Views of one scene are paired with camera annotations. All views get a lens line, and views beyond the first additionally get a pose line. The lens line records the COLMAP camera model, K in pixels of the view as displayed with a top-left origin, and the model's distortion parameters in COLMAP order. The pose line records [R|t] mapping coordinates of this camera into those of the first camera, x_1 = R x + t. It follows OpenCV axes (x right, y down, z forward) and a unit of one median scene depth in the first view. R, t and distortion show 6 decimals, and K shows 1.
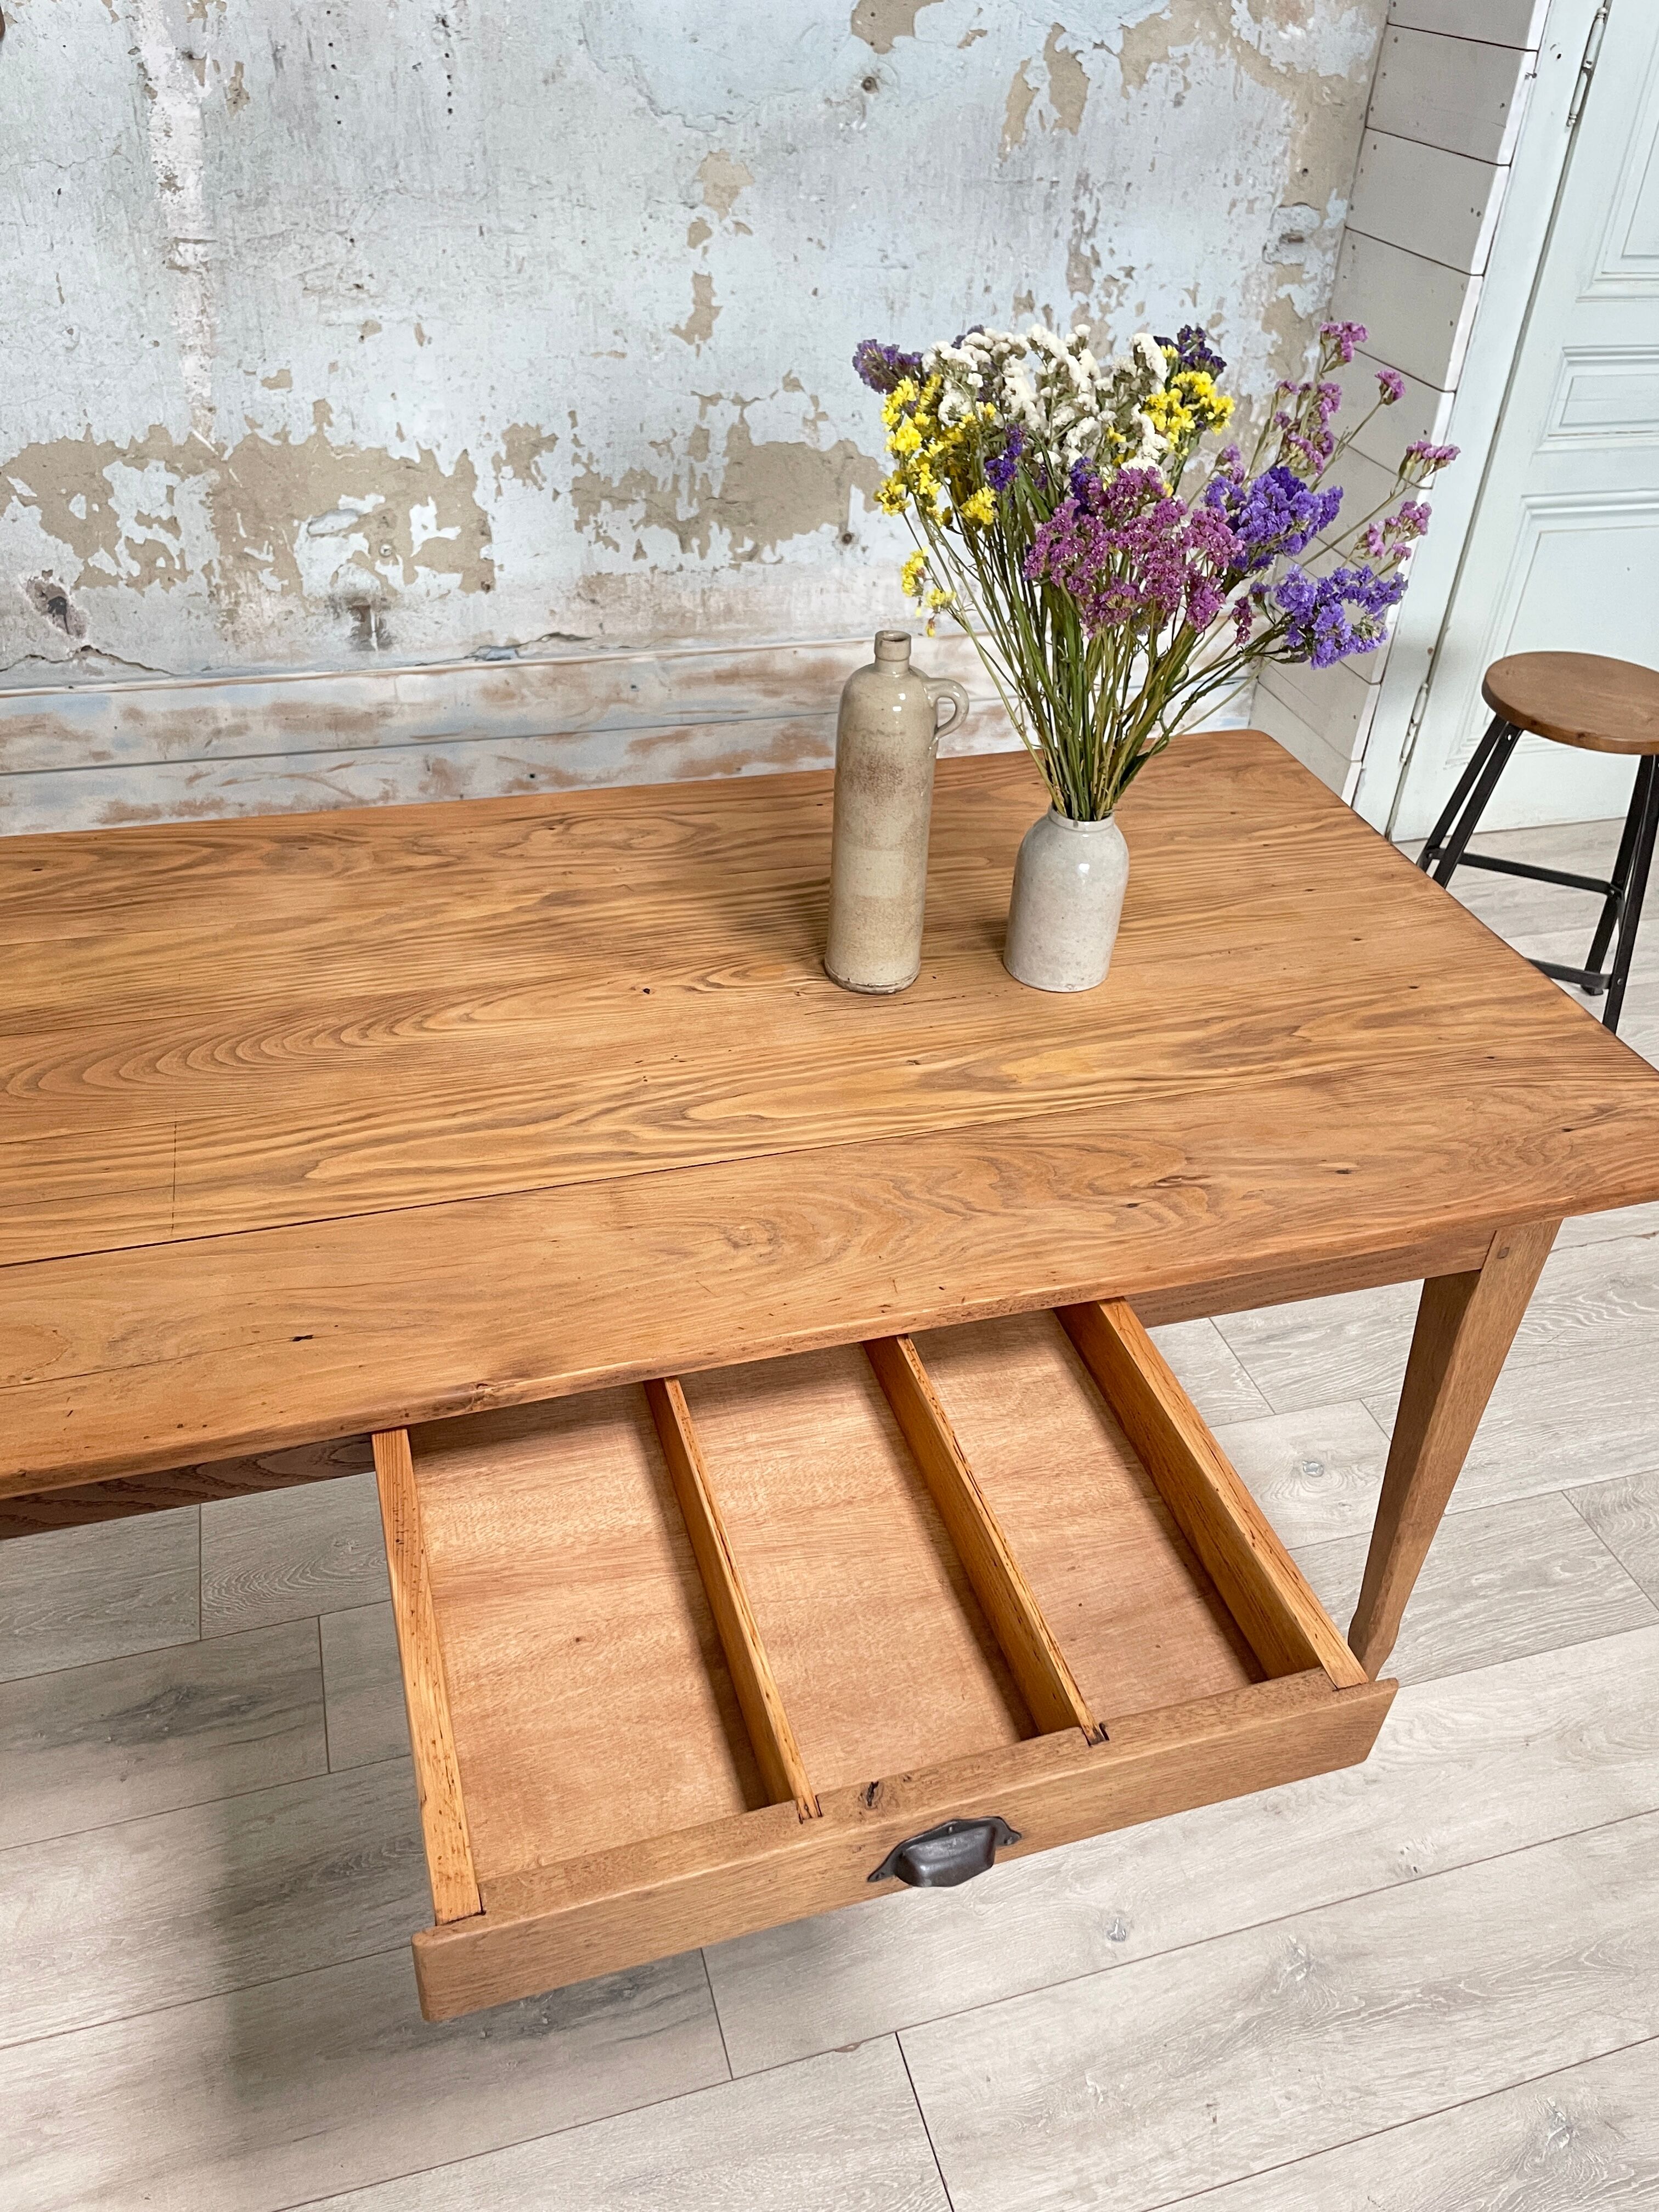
lens RADIAL K [[1670.2, 0, 829.4], [0, 1670.2, 1107.3], [0, 0, 1]] dist [0.083768, -0.111035]
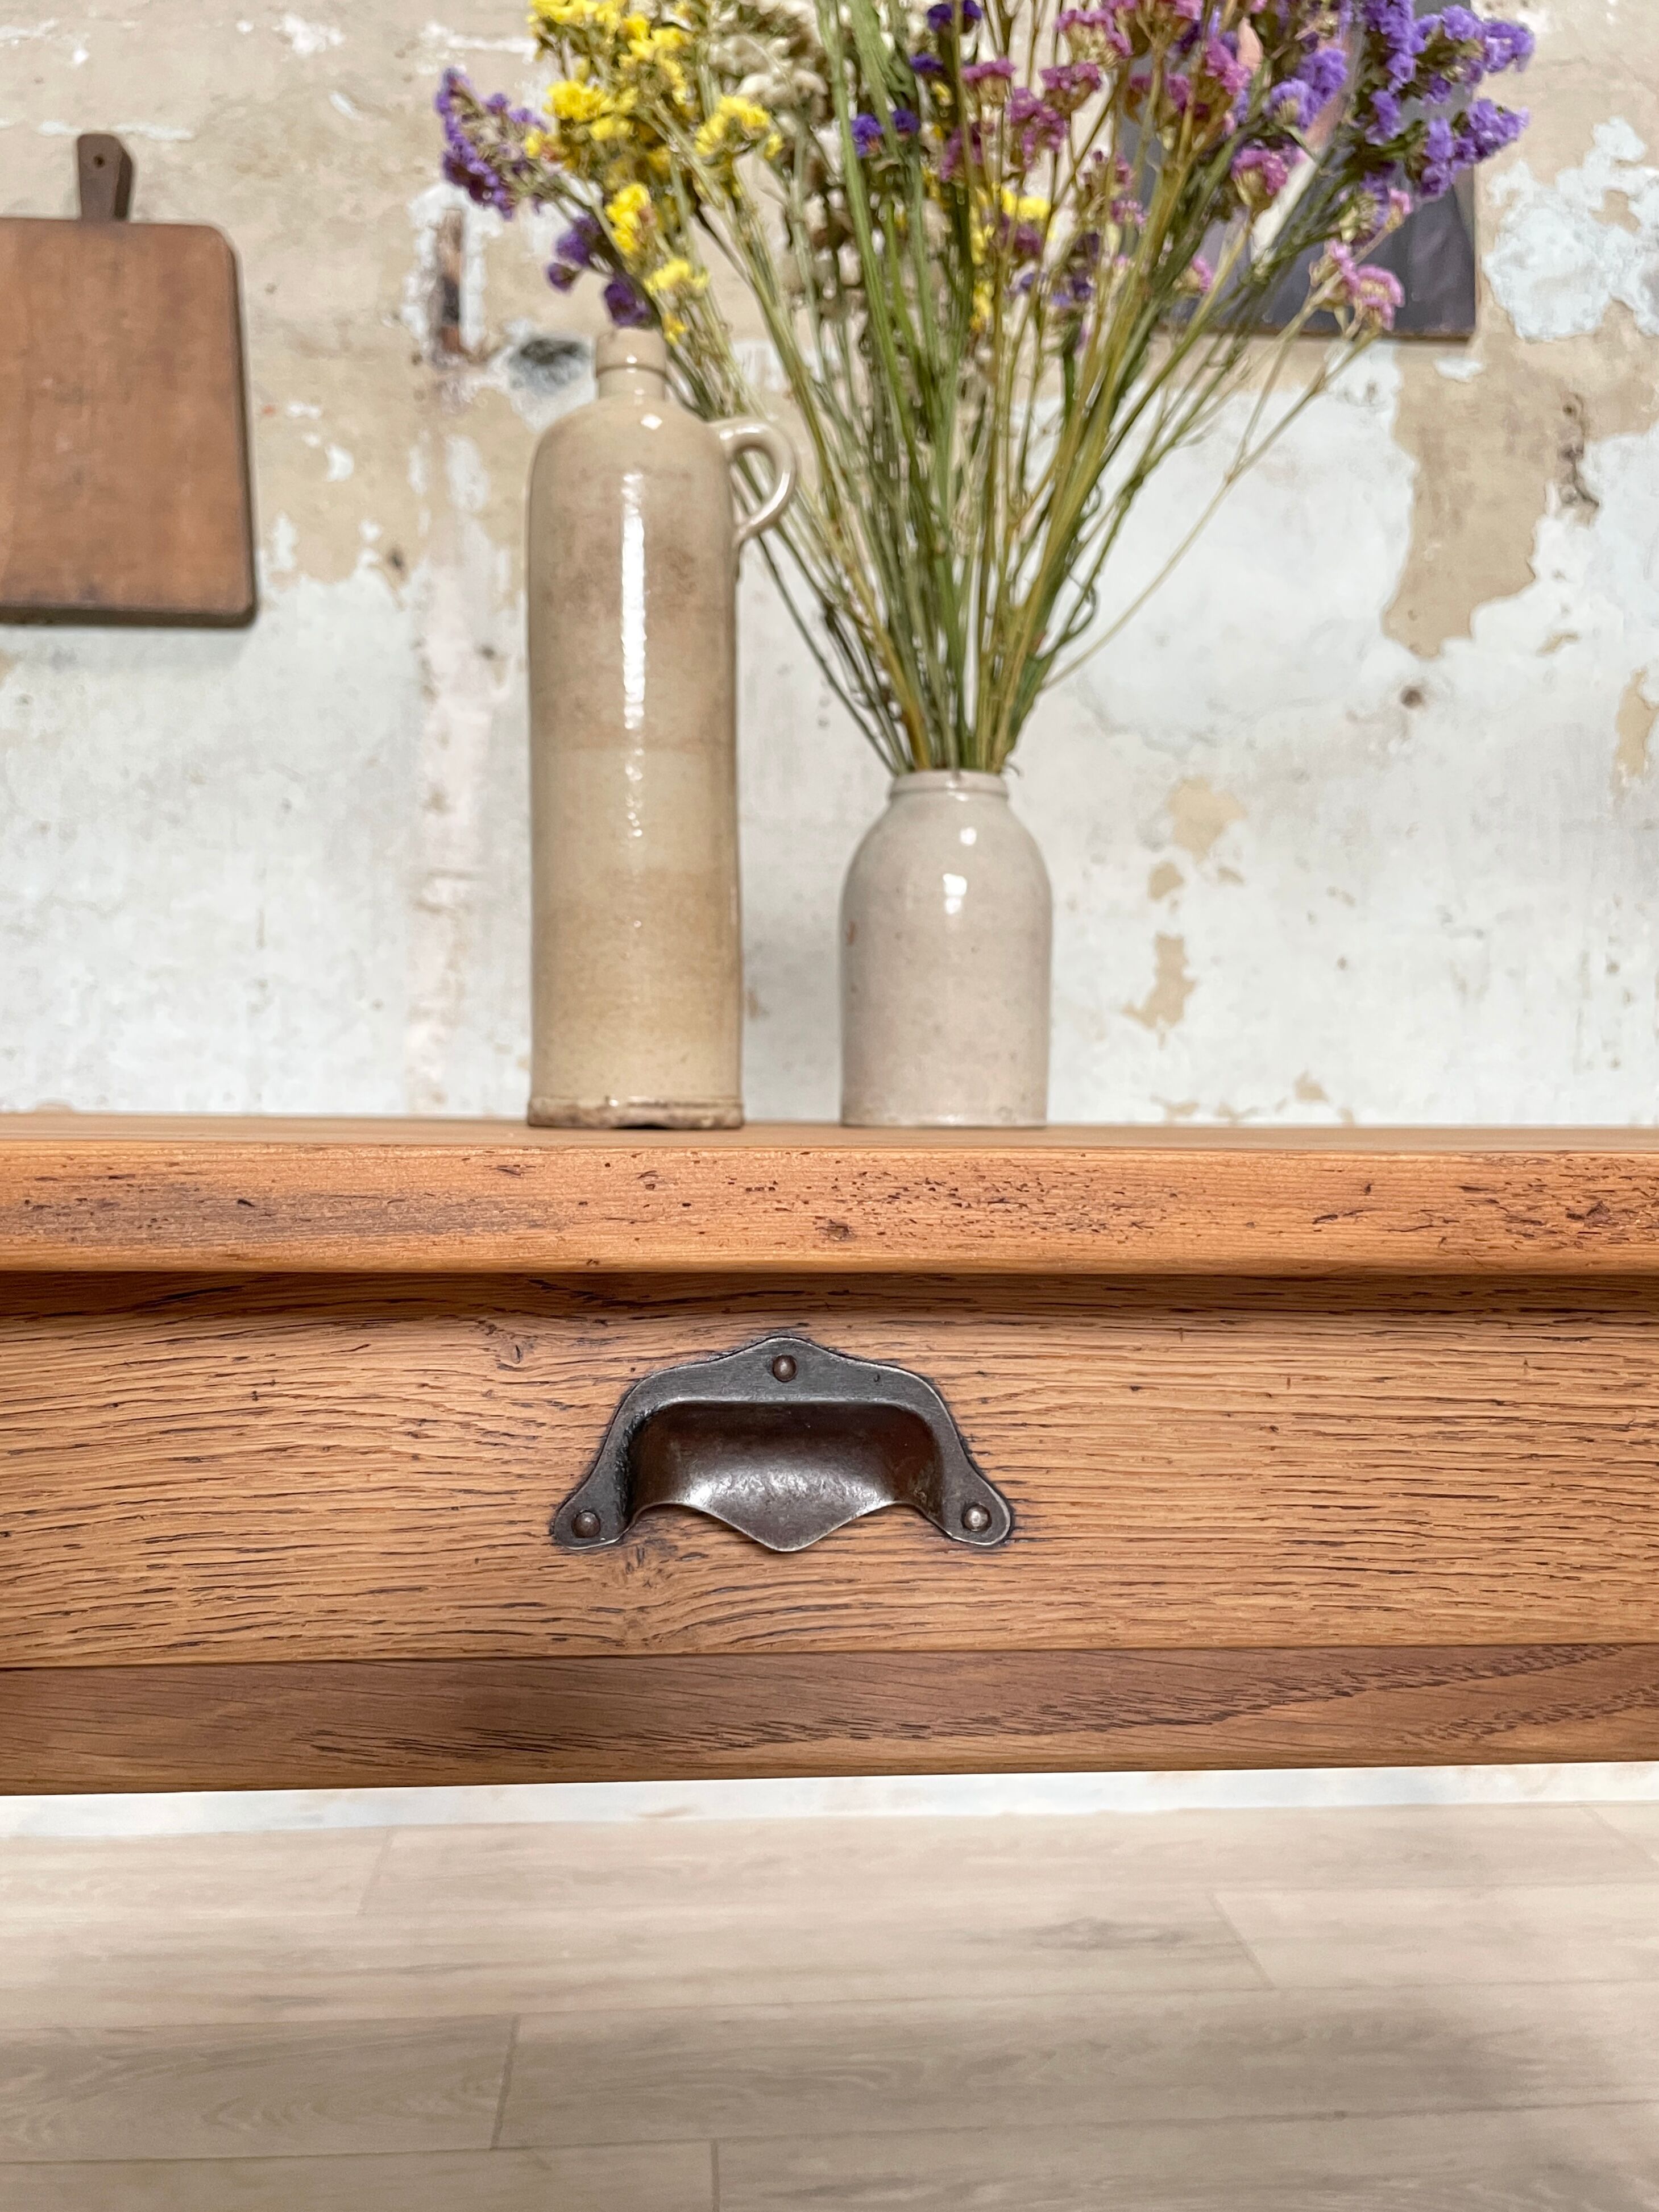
lens RADIAL K [[1543.2, 0, 812.2], [0, 1543.2, 1099.1], [0, 0, 1]] dist [0.045430, -0.055819]
pose [[0.974715, -0.038814, -0.220053, -0.079622], [-0.103480, 0.794424, -0.598483, -0.055597], [0.198045, 0.606122, 0.770321, 0.527762]]
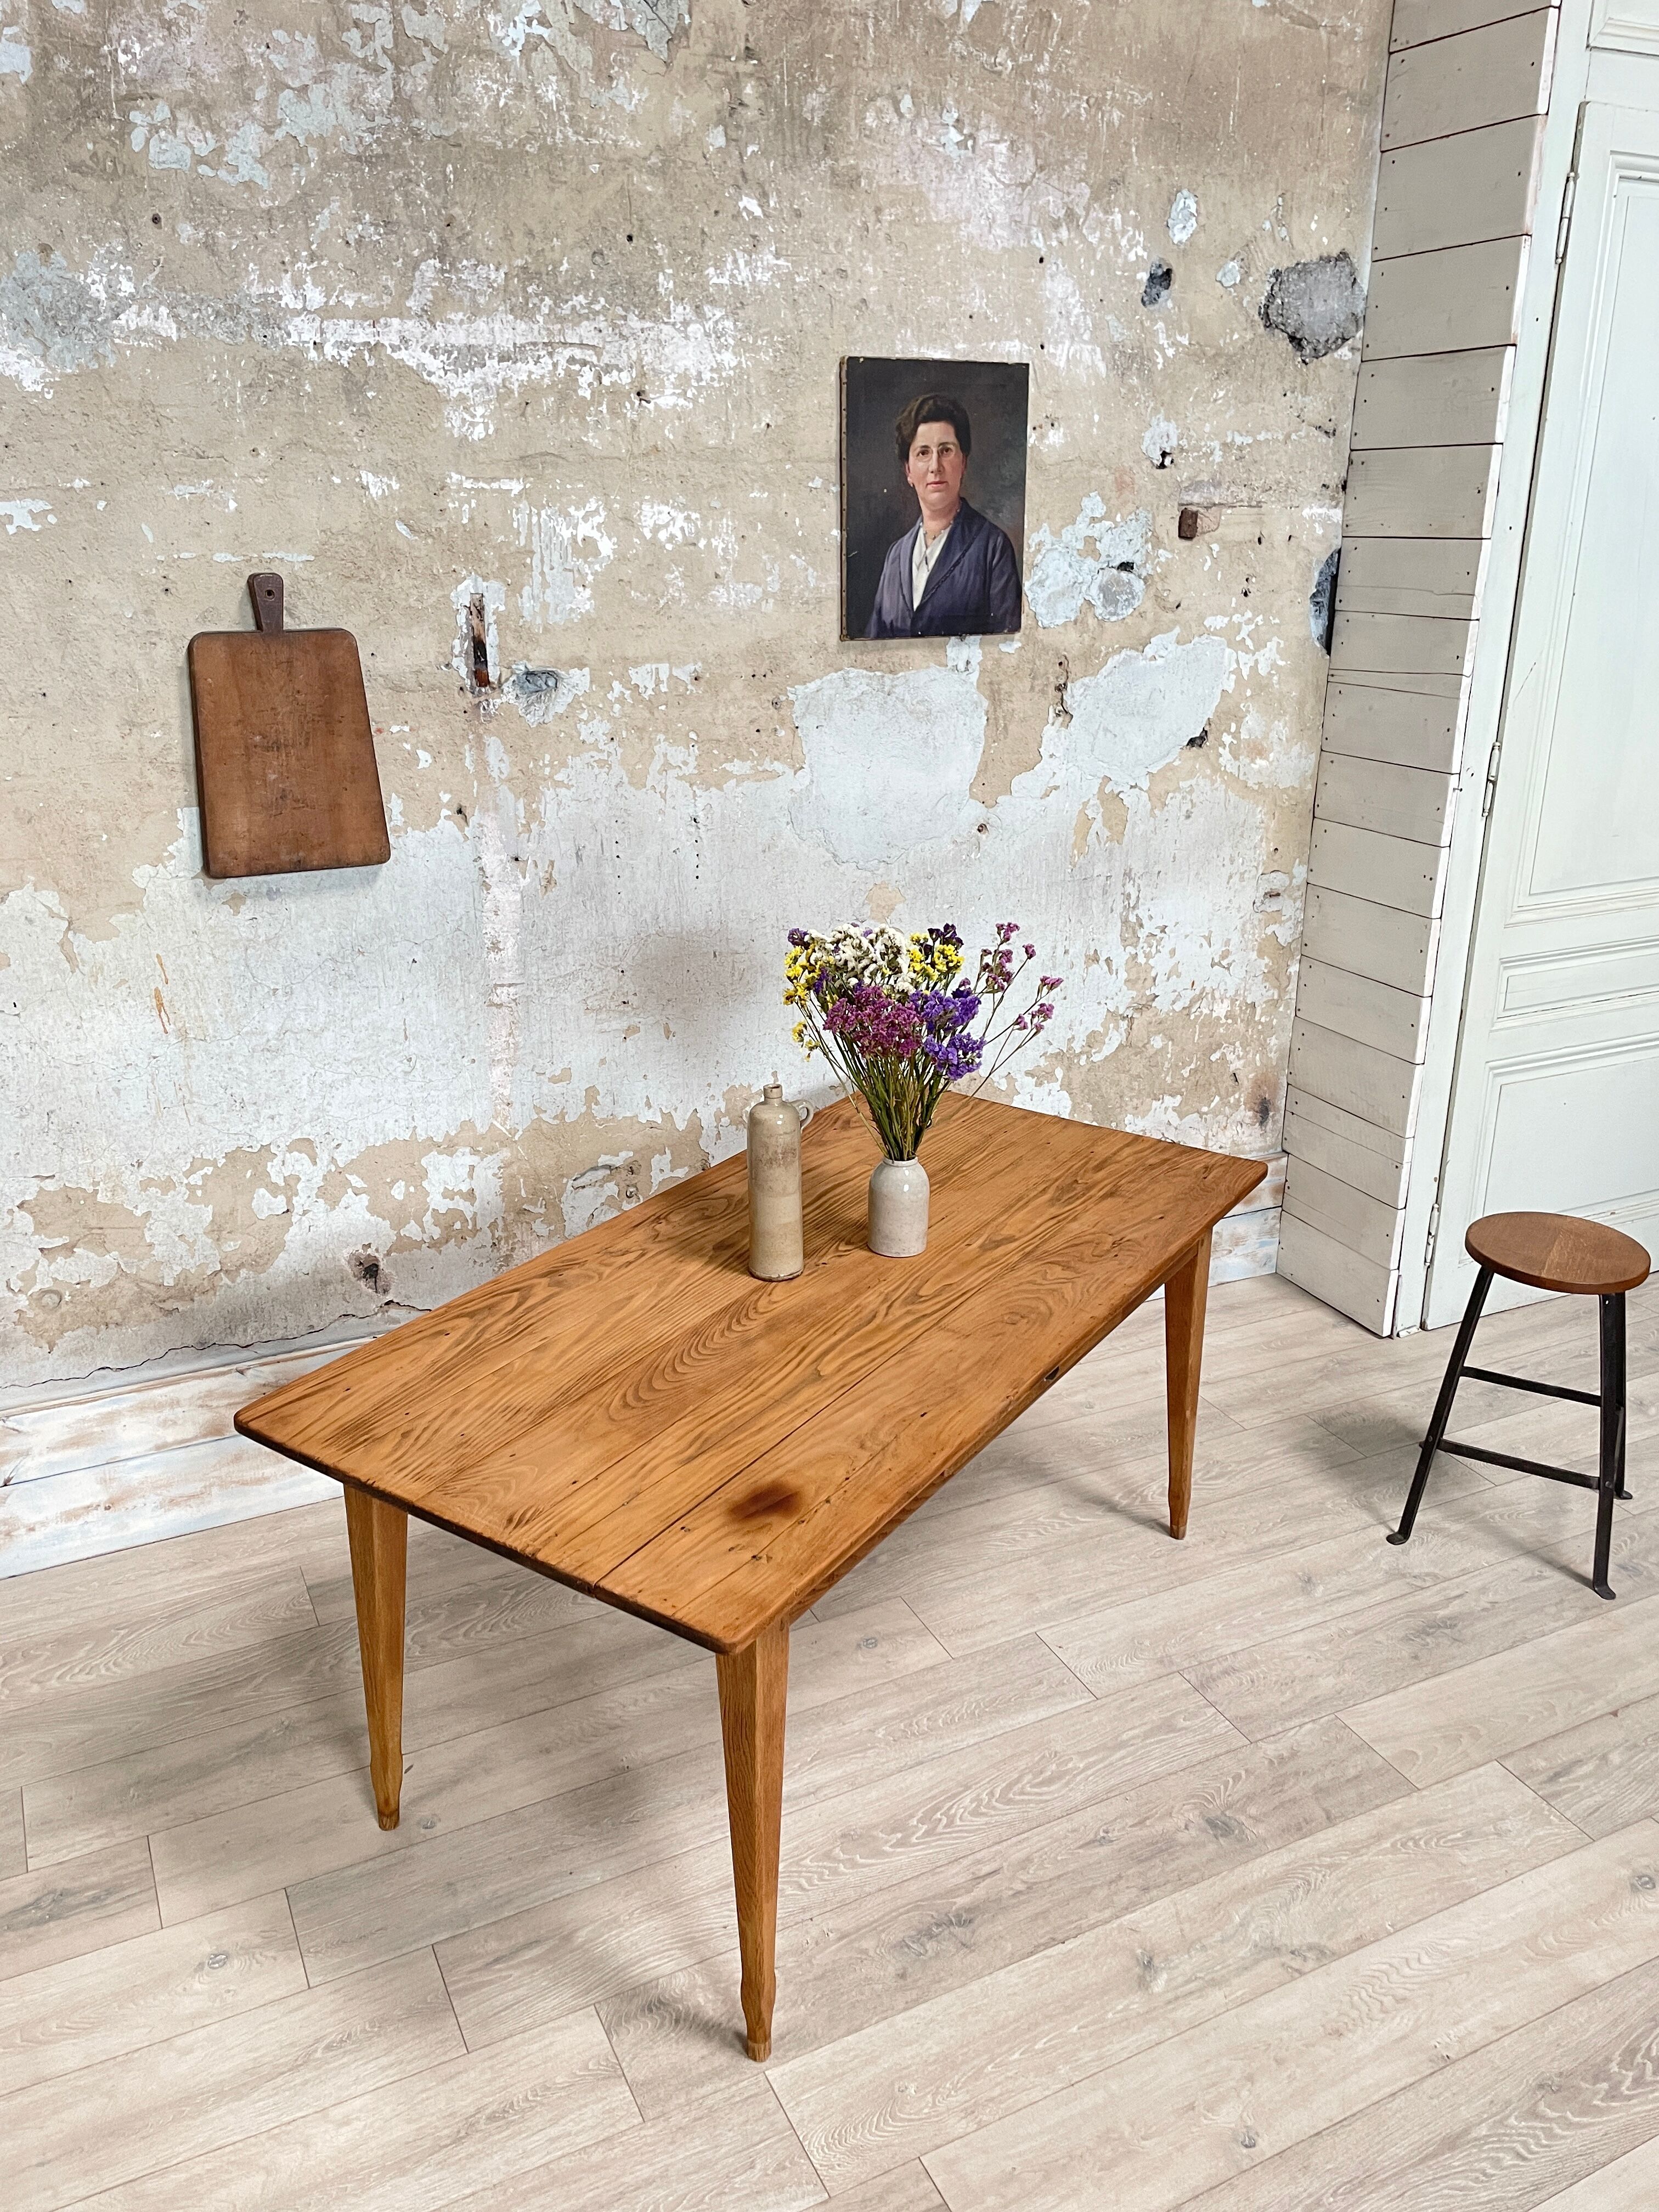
lens RADIAL K [[1670.2, 0, 828.6], [0, 1670.2, 1095.1], [0, 0, 1]] dist [0.083768, -0.111035]
pose [[0.985471, -0.095922, 0.140161, -0.289717], [0.132685, 0.949964, -0.282779, -0.038435], [-0.106023, 0.297267, 0.948889, -0.179959]]
